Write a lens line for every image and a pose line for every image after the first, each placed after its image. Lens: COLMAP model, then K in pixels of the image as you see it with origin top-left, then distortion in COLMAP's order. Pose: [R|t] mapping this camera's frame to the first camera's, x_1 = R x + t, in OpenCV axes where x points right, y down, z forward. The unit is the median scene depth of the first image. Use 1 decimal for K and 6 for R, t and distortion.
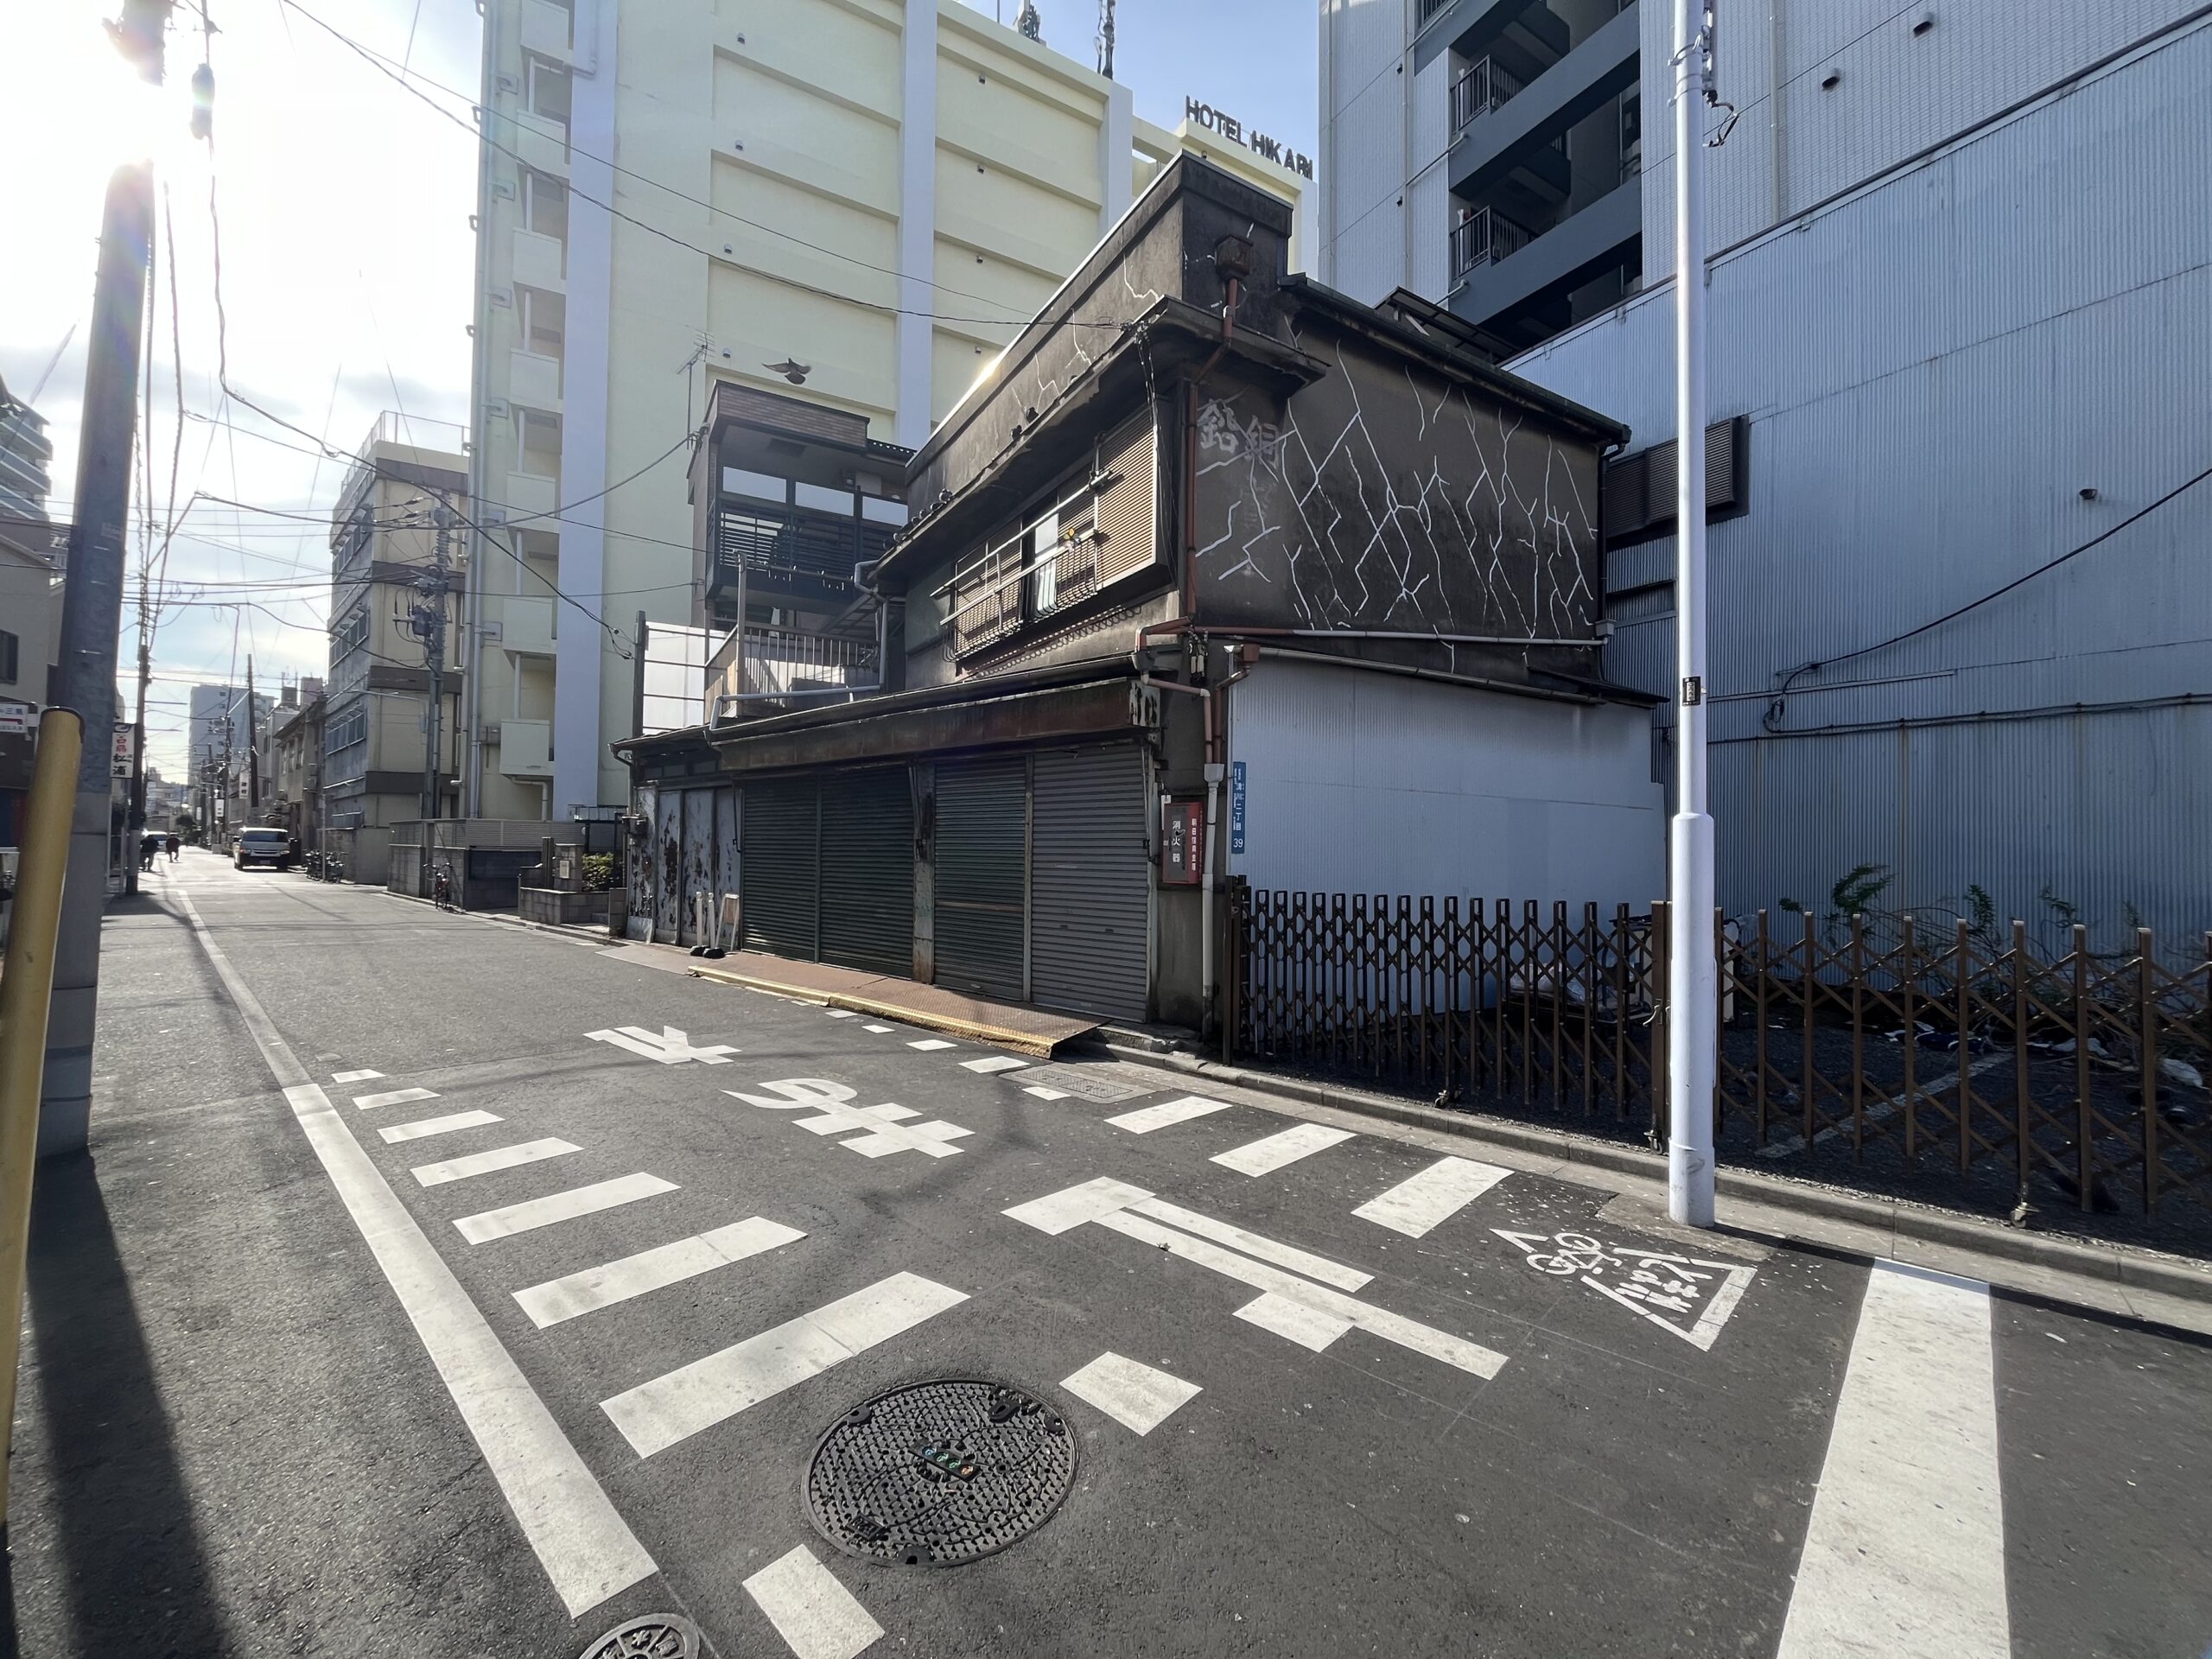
lens RADIAL K [[887.8, 0, 1105.1], [0, 887.8, 824.7], [0, 0, 1]] dist [-0.002947, -0.000605]
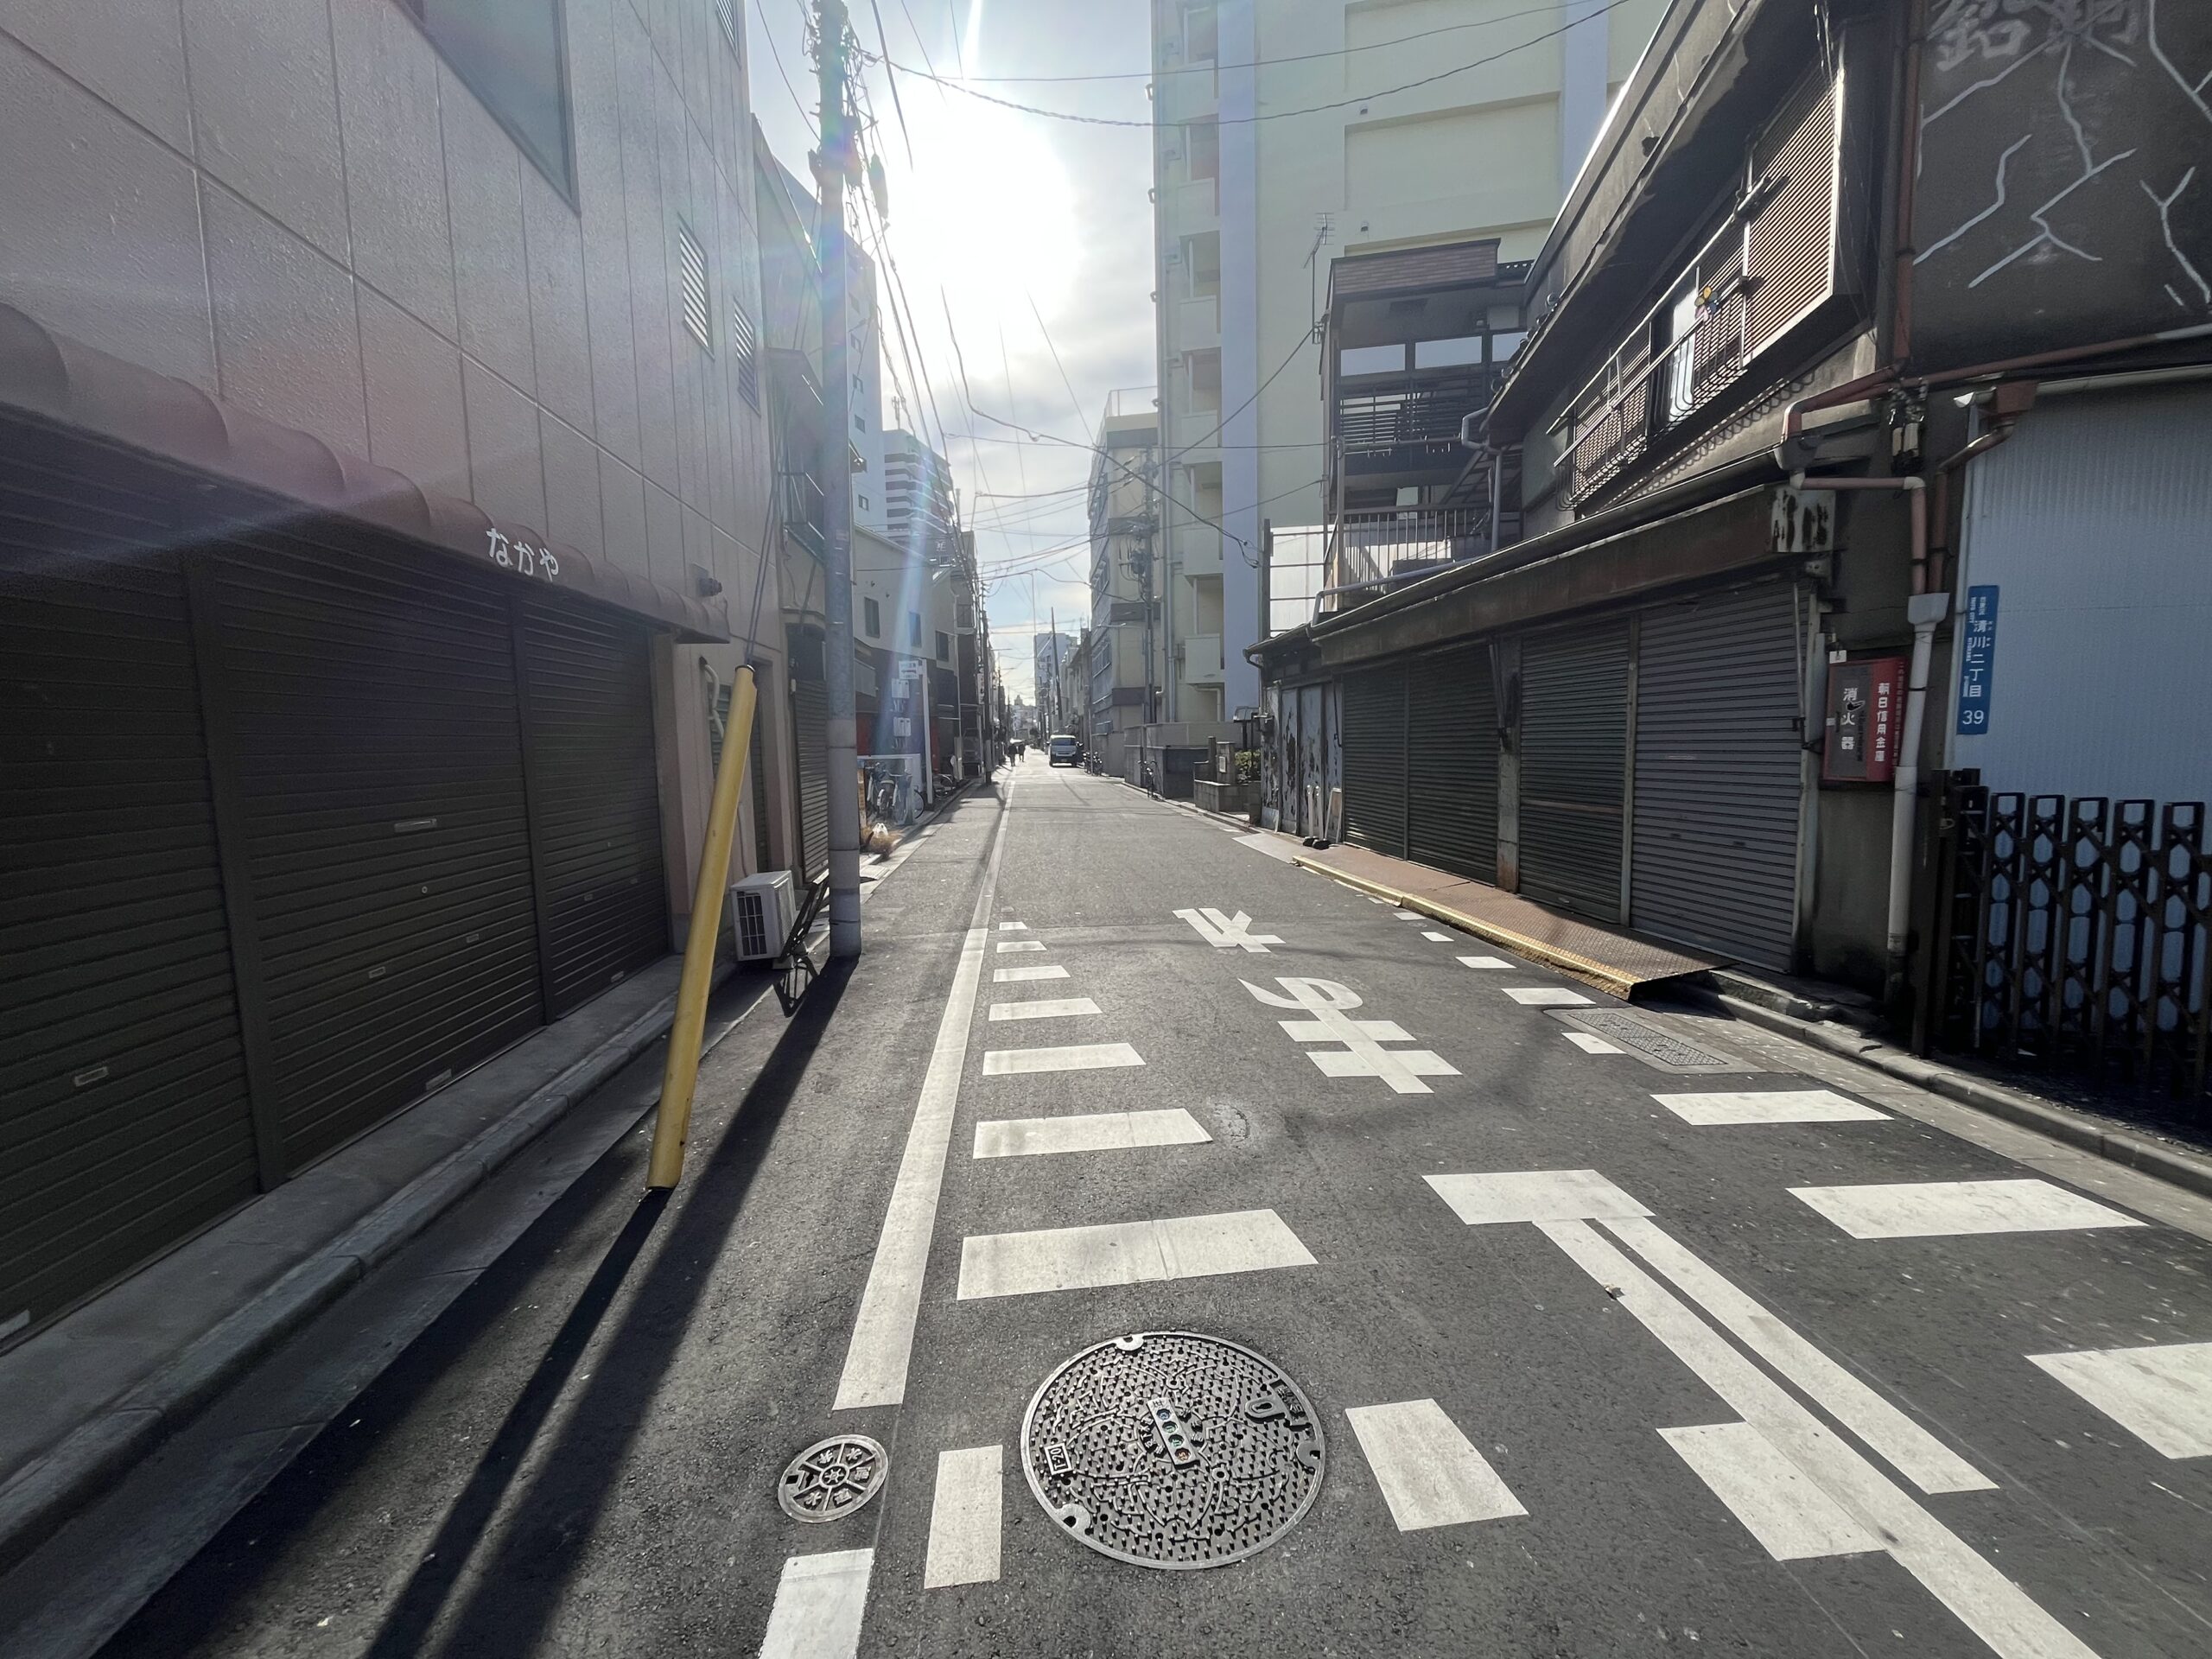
lens RADIAL K [[887.8, 0, 1105.1], [0, 887.8, 824.7], [0, 0, 1]] dist [-0.002947, -0.000605]
pose [[0.743270, 0.036175, -0.668013, 0.088075], [0.045812, 0.993441, 0.104772, 0.001671], [0.667421, -0.108477, 0.736737, 0.091166]]
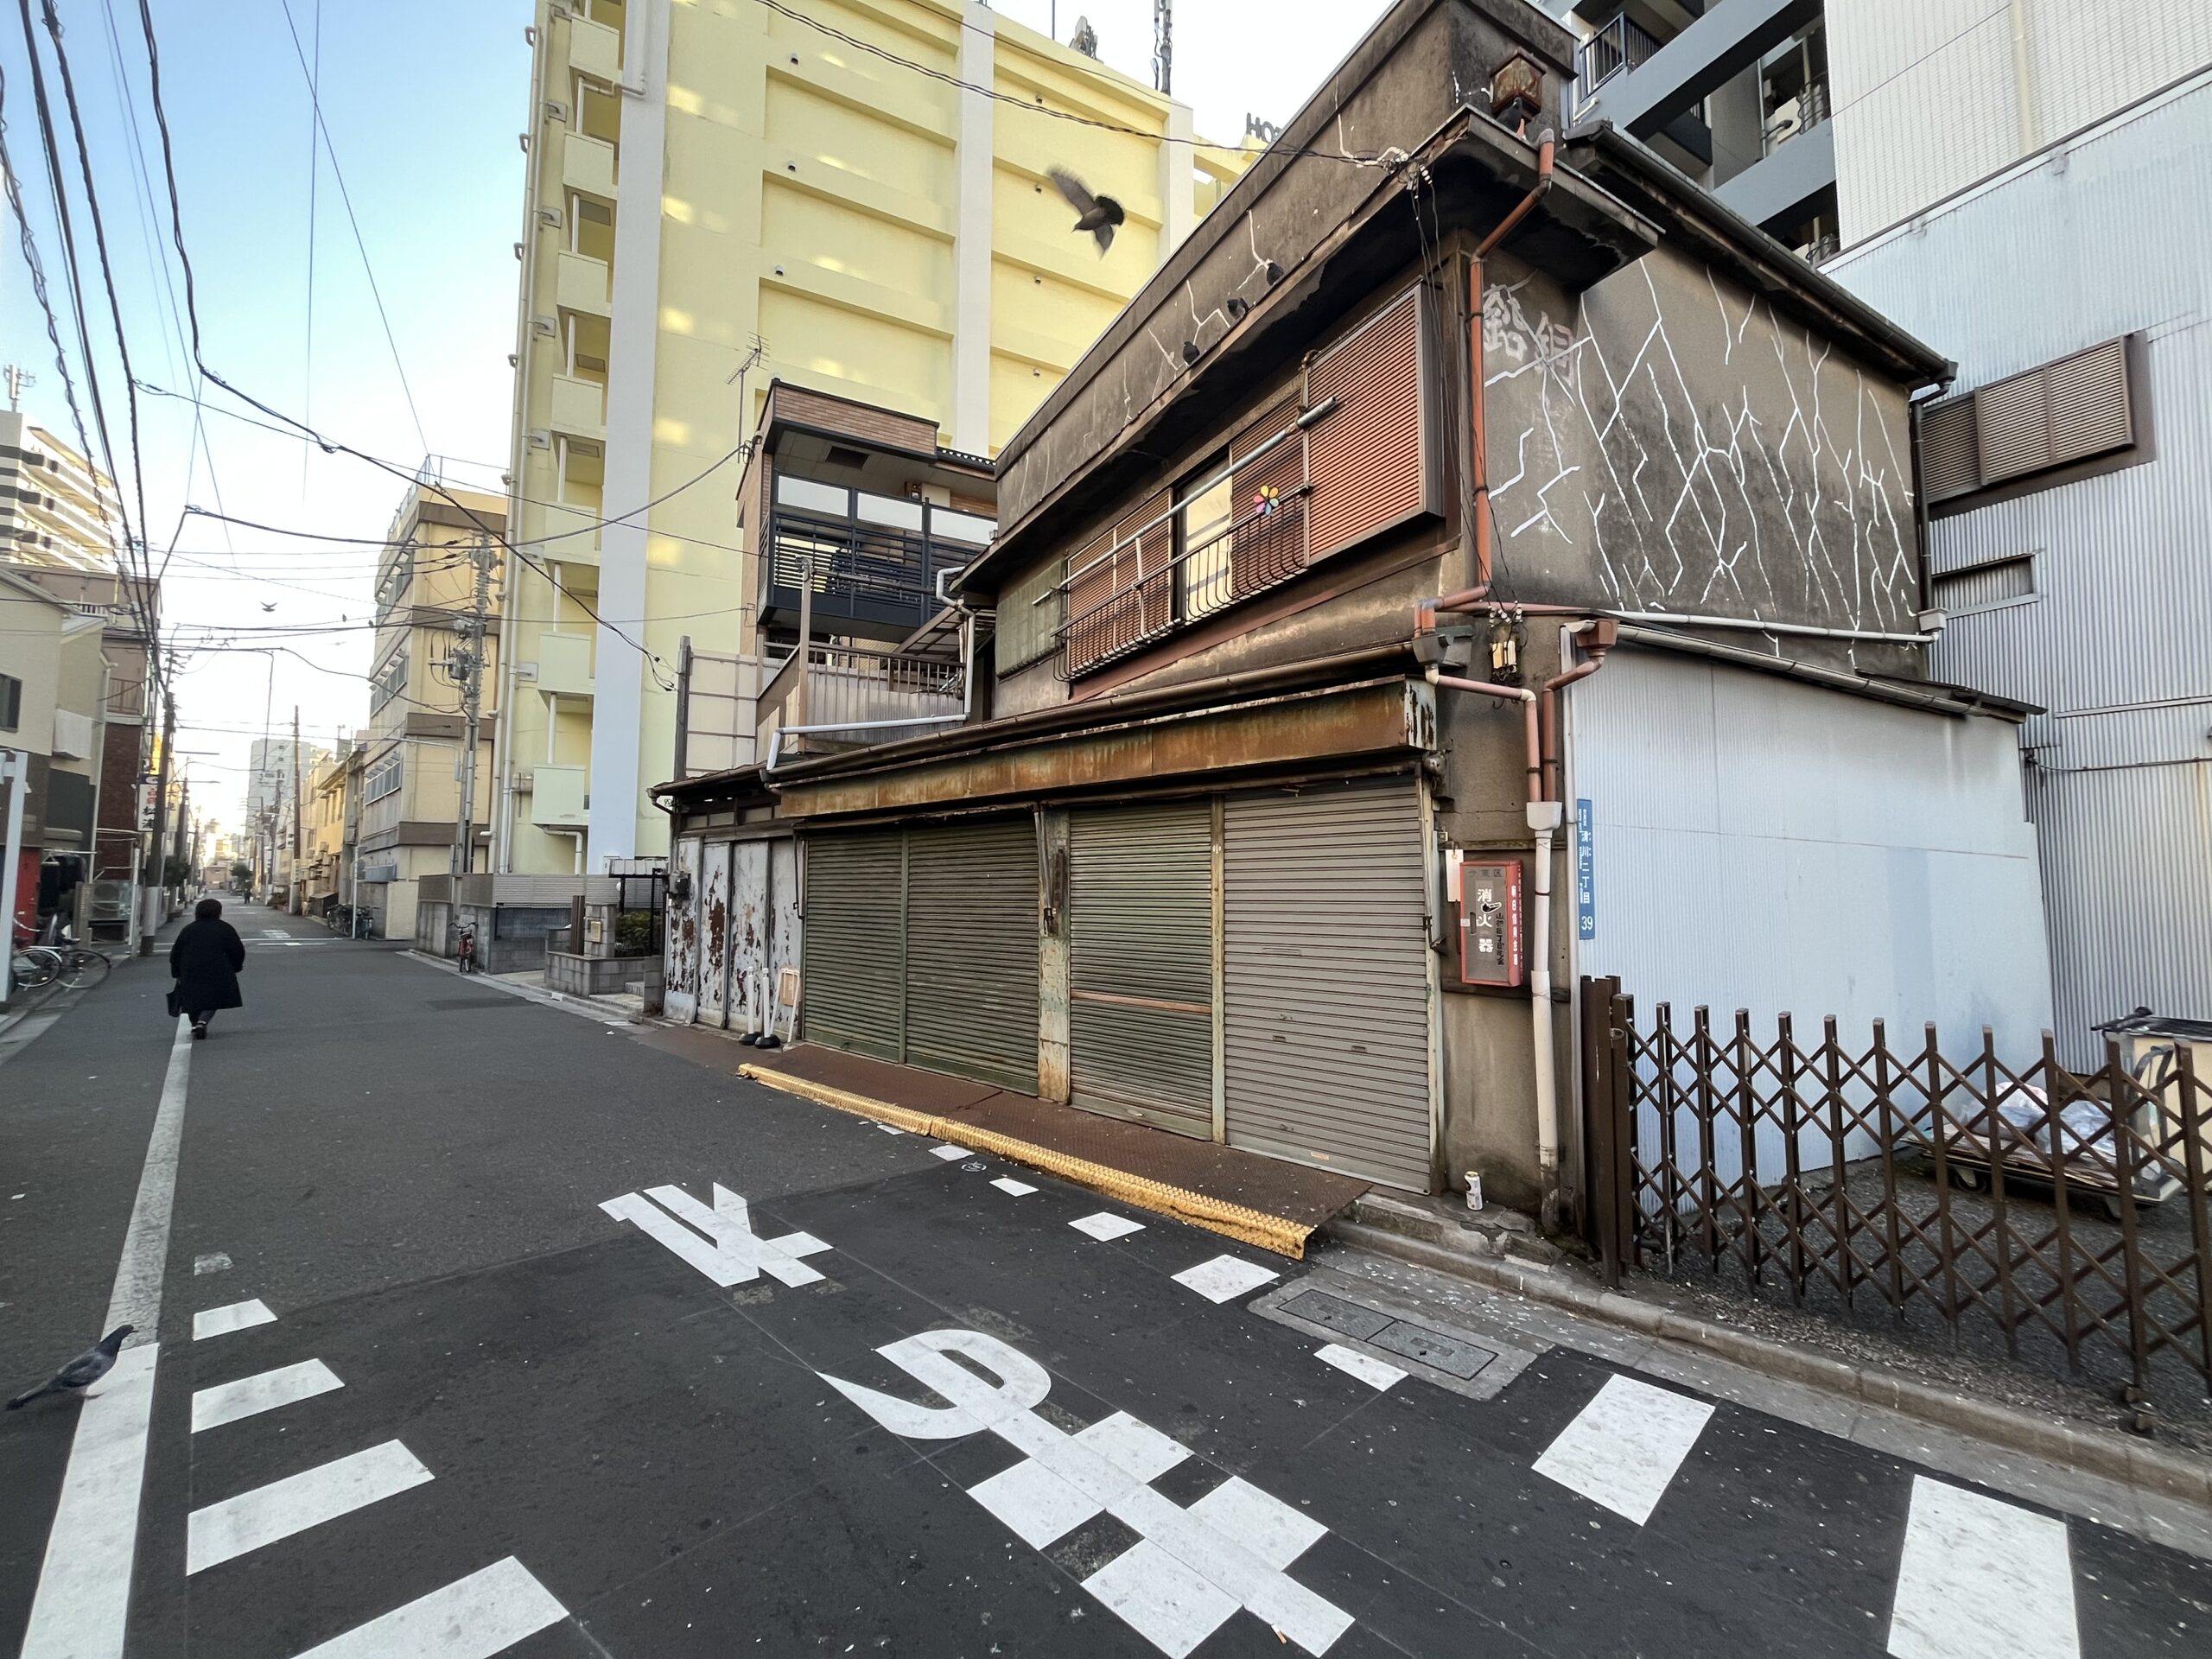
lens RADIAL K [[887.8, 0, 1105.1], [0, 887.8, 824.7], [0, 0, 1]] dist [-0.002947, -0.000605]
pose [[0.999334, -0.010143, -0.035057, -0.138675], [0.008460, 0.998821, -0.047811, -0.018088], [0.035500, 0.047482, 0.998241, 0.257909]]
